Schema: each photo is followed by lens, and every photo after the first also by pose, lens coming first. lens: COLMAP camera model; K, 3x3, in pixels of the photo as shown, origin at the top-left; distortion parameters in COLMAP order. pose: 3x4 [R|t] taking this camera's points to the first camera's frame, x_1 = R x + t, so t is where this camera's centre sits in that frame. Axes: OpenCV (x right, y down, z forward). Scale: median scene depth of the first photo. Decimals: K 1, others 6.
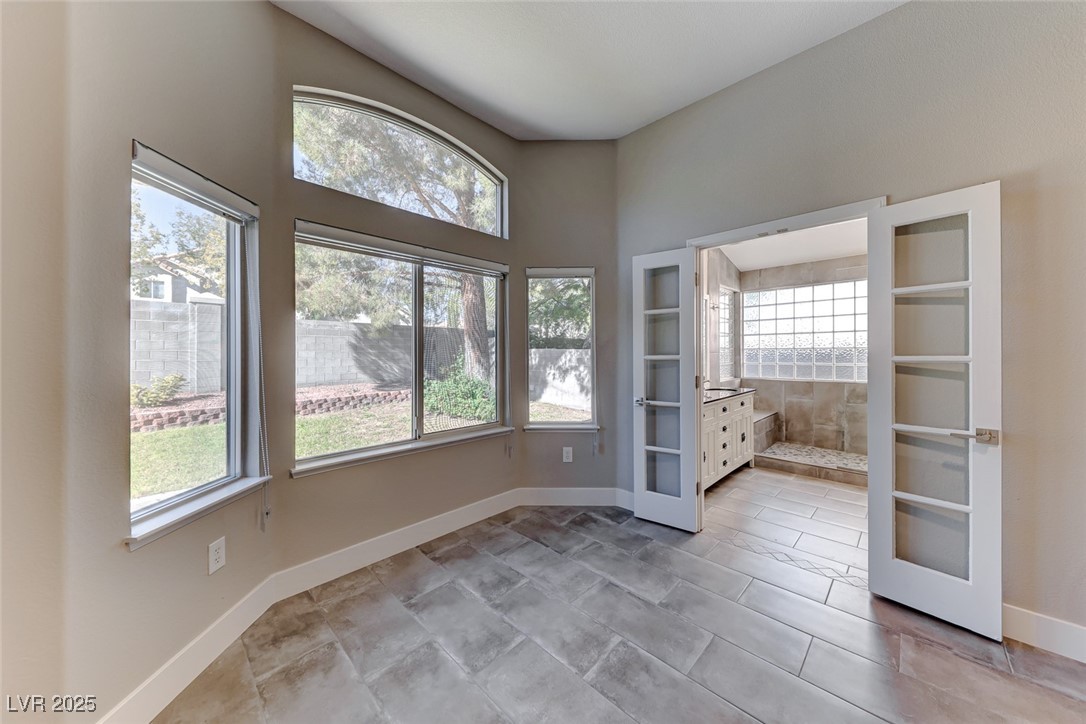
lens RADIAL K [[369.8, 0, 536.0], [0, 369.8, 353.9], [0, 0, 1]] dist [0.017671, -0.006206]
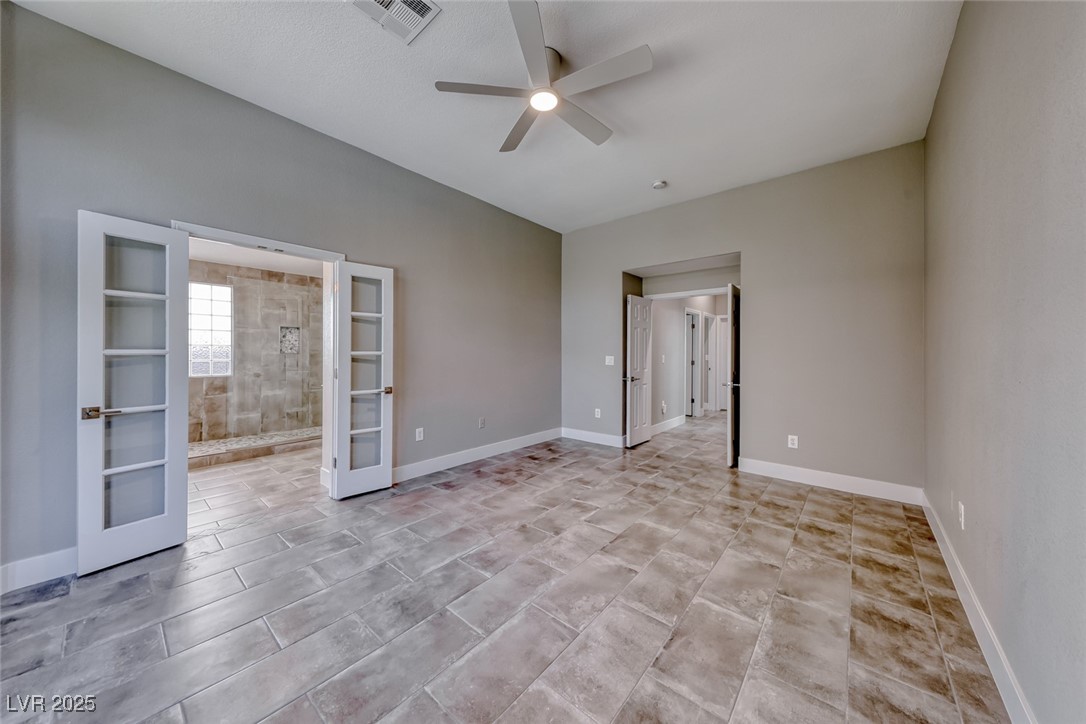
lens RADIAL K [[369.8, 0, 540.4], [0, 369.8, 352.4], [0, 0, 1]] dist [0.017671, -0.006206]
pose [[-0.076941, 0.004404, 0.997026, -0.330423], [-0.005215, 0.999975, -0.004819, 0.005562], [-0.997022, -0.005570, -0.076916, 0.114065]]
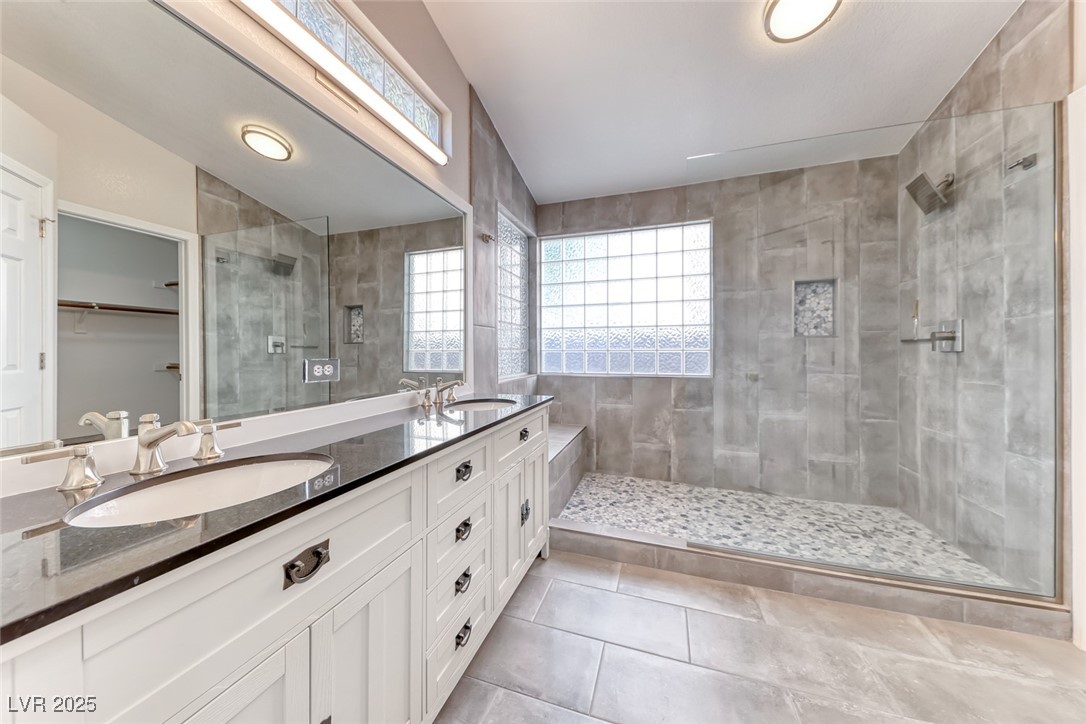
lens RADIAL K [[369.8, 0, 540.1], [0, 369.8, 354.6], [0, 0, 1]] dist [0.017671, -0.006206]
pose [[0.893177, -0.002681, 0.449697, 0.328814], [-0.000167, 0.999980, 0.006293, 0.032918], [-0.449705, -0.005696, 0.893159, 0.526933]]
